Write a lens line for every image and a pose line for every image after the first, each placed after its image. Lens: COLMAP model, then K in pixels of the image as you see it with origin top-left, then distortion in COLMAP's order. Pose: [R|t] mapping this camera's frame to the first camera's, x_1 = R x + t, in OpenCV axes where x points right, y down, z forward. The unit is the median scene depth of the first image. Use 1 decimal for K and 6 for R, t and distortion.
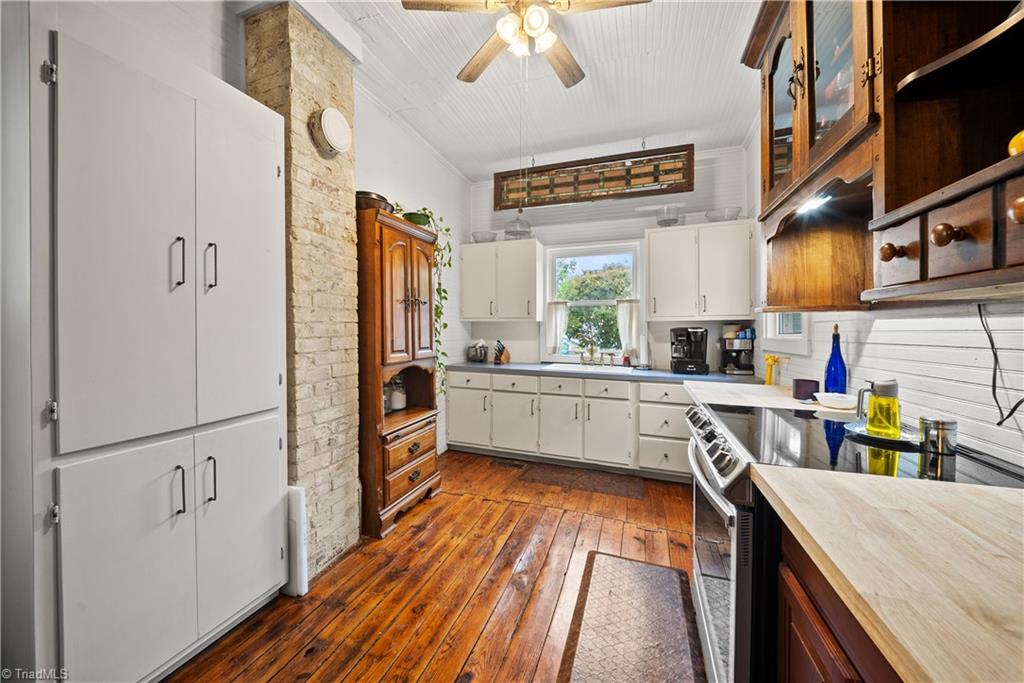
lens RADIAL K [[361.8, 0, 515.5], [0, 361.8, 333.3], [0, 0, 1]] dist [0.019350, -0.000056]
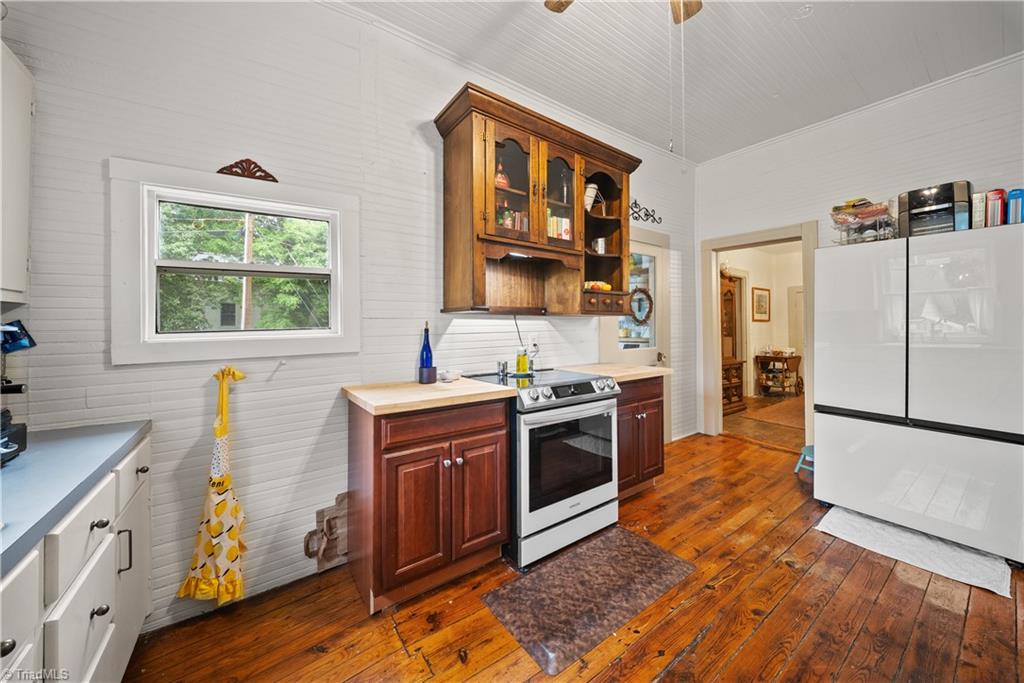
lens RADIAL K [[367.9, 0, 515.3], [0, 367.9, 325.1], [0, 0, 1]] dist [0.000726, 0.000007]
pose [[-0.824341, 0.004986, 0.566071, -0.068472], [0.009820, 0.999937, 0.005493, -0.007818], [-0.566008, 0.010087, -0.824338, 1.013590]]
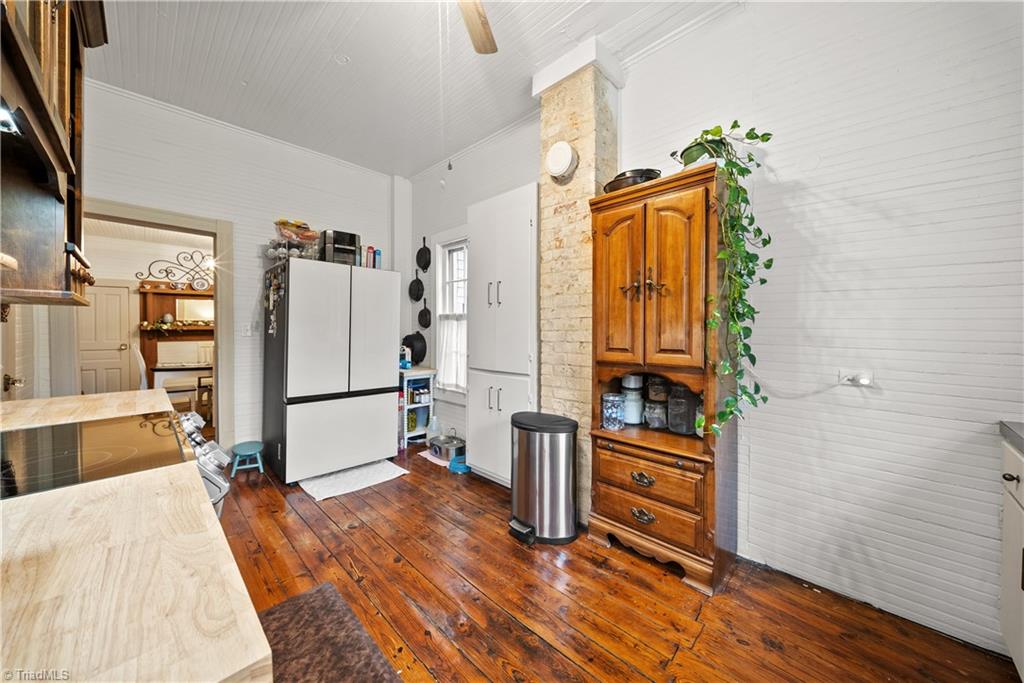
lens RADIAL K [[363.9, 0, 514.0], [0, 363.9, 333.8], [0, 0, 1]] dist [0.000631, -0.000027]
pose [[-0.427867, 0.012742, -0.903752, 0.406248], [-0.009837, 0.999776, 0.018753, -0.000274], [0.903788, 0.016914, -0.427646, 0.844890]]
